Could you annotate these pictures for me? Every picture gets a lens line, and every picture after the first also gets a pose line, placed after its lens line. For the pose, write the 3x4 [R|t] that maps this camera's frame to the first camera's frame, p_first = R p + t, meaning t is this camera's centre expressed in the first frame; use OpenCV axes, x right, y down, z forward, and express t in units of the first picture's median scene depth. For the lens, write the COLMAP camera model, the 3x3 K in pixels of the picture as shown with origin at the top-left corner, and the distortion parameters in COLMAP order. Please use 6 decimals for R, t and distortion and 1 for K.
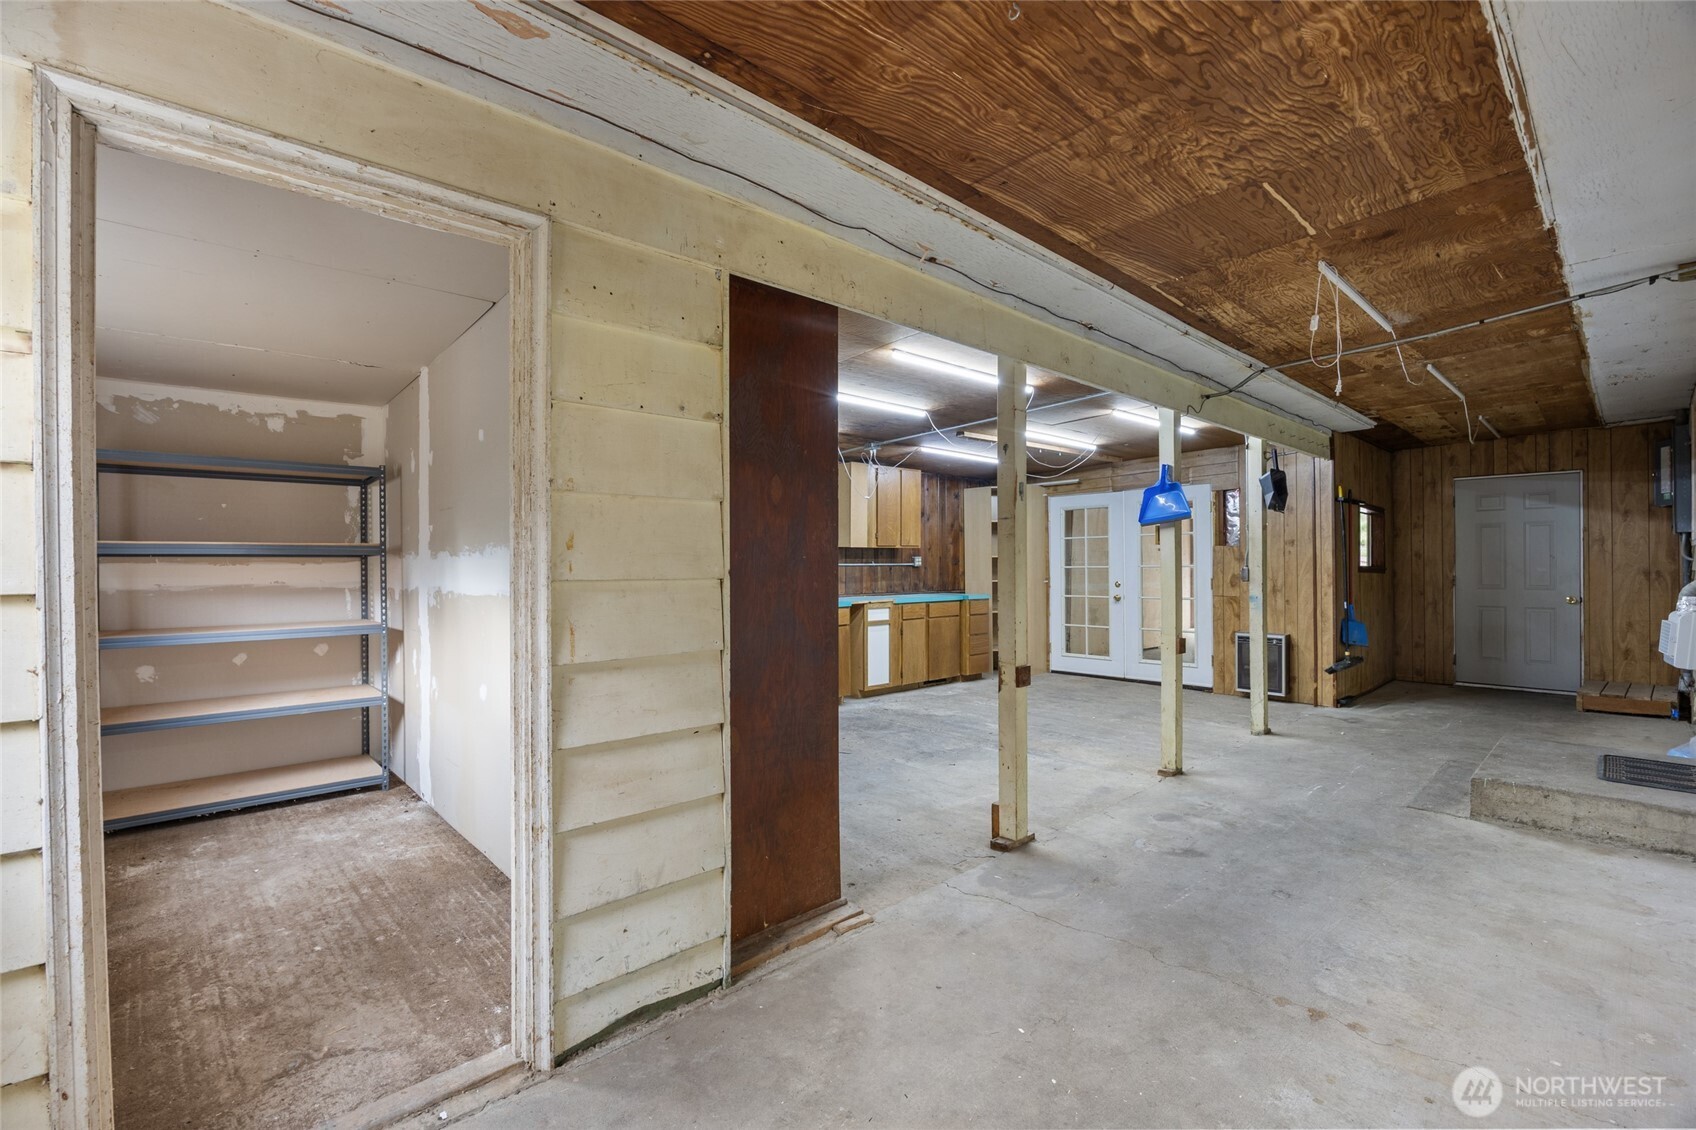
lens RADIAL K [[739.3, 0, 852.7], [0, 739.3, 564.2], [0, 0, 1]] dist [-0.017475, 0.001033]
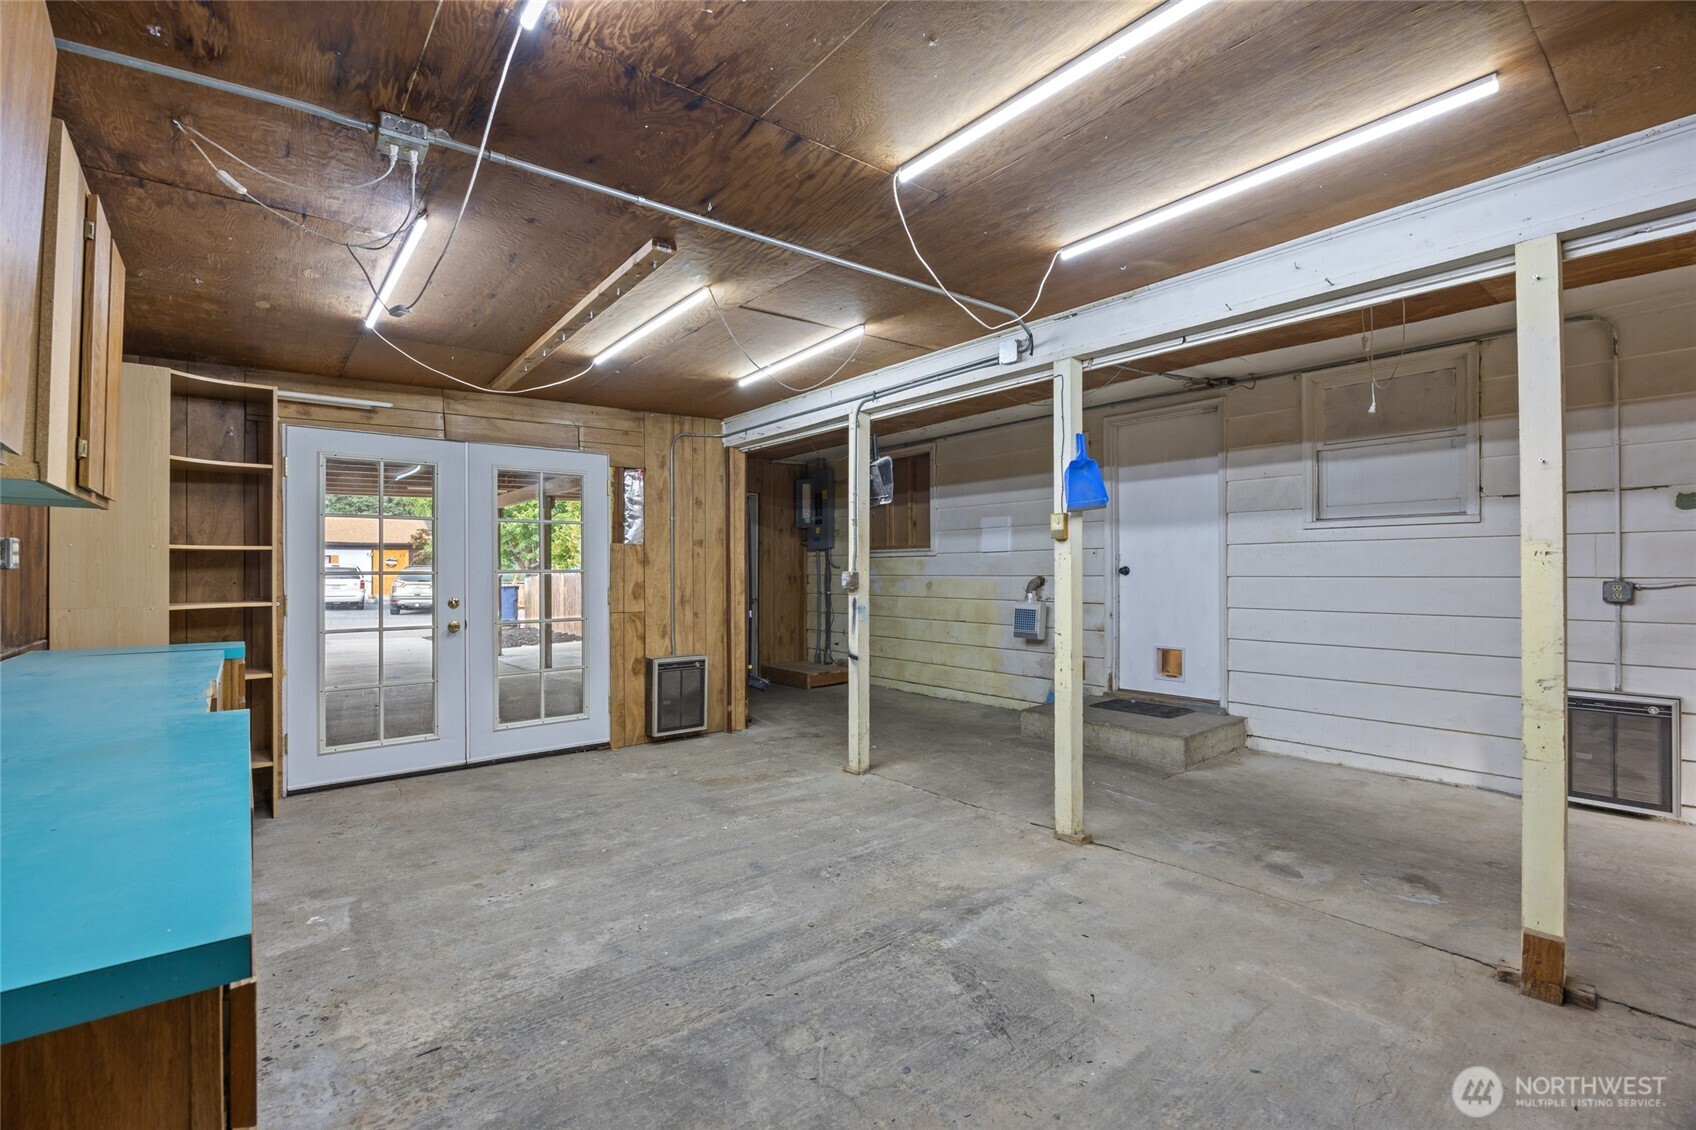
lens RADIAL K [[739.3, 0, 851.3], [0, 739.3, 566.8], [0, 0, 1]] dist [-0.017475, 0.001033]
pose [[0.056313, 0.010157, 0.998362, -0.337053], [0.001730, 0.999946, -0.010270, 0.009294], [-0.998412, 0.002306, 0.056292, 1.147677]]
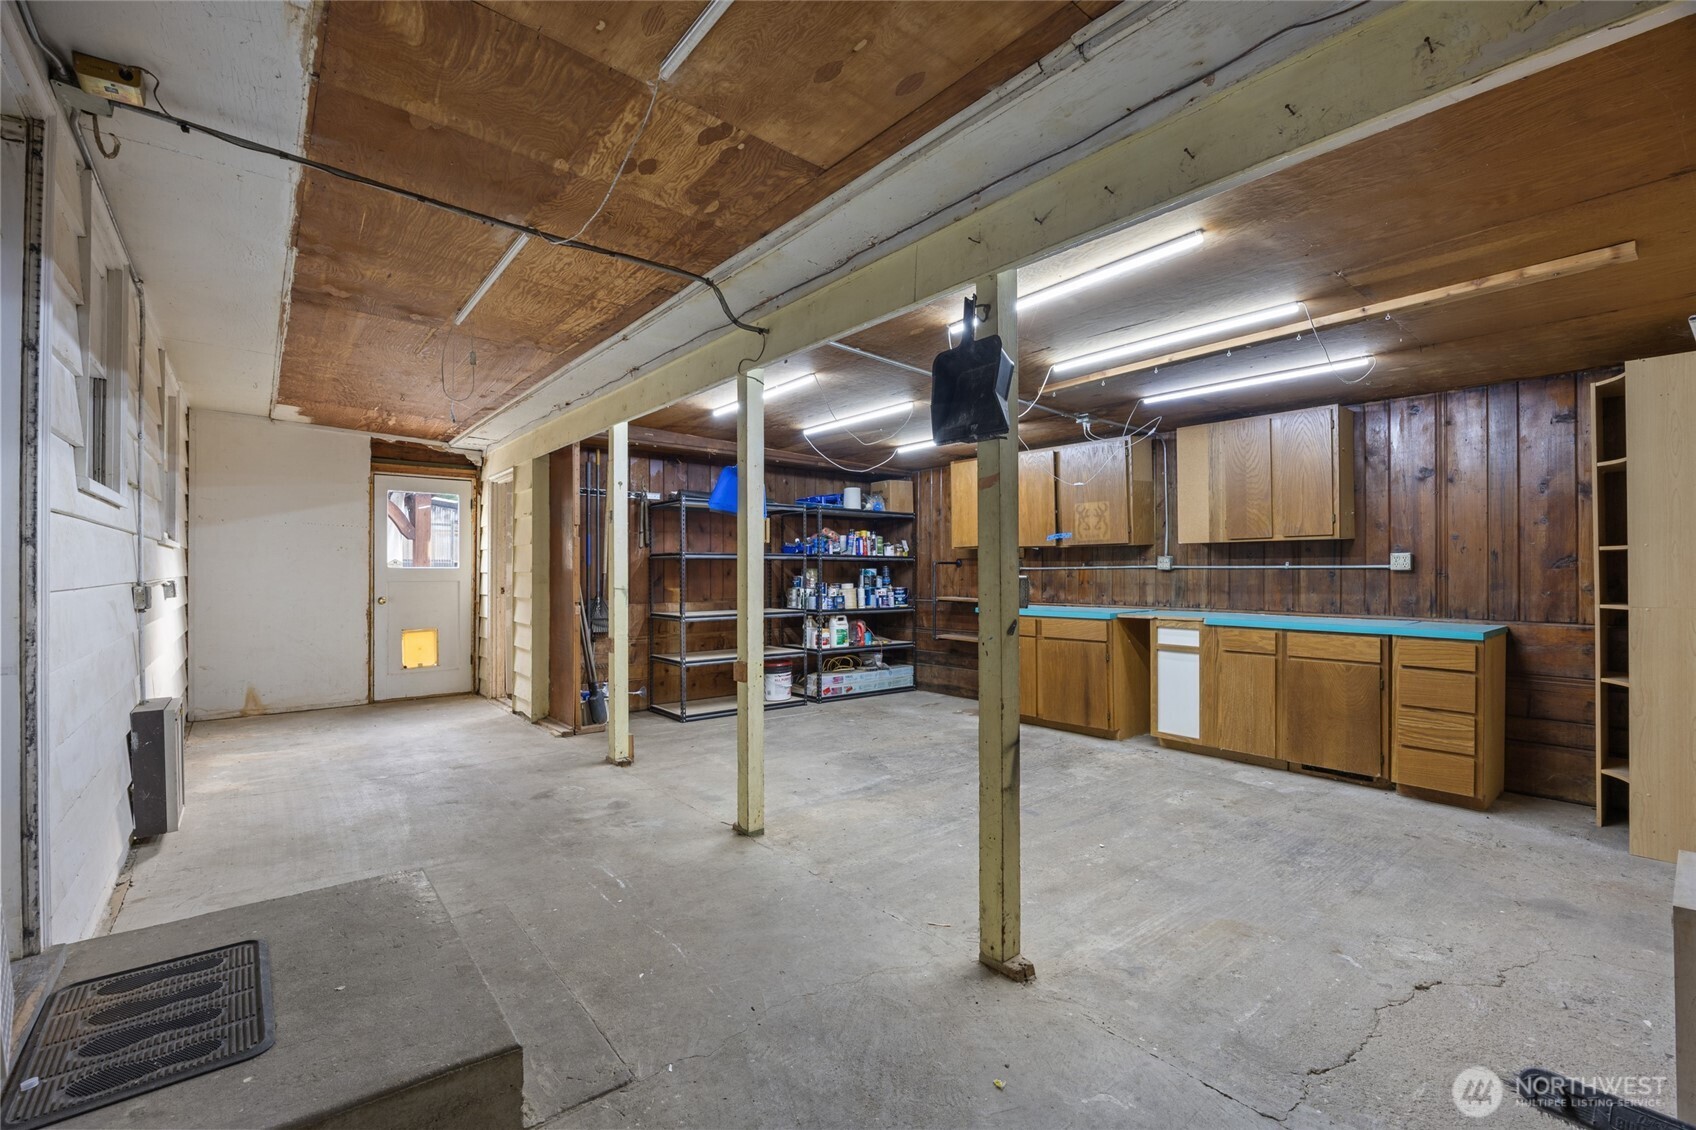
lens RADIAL K [[739.3, 0, 848.3], [0, 739.3, 567.3], [0, 0, 1]] dist [-0.017475, 0.001033]
pose [[-0.067795, 0.001456, -0.997698, 1.177027], [0.001683, 0.999998, 0.001345, -0.001120], [0.997698, -0.001588, -0.067797, 1.123866]]
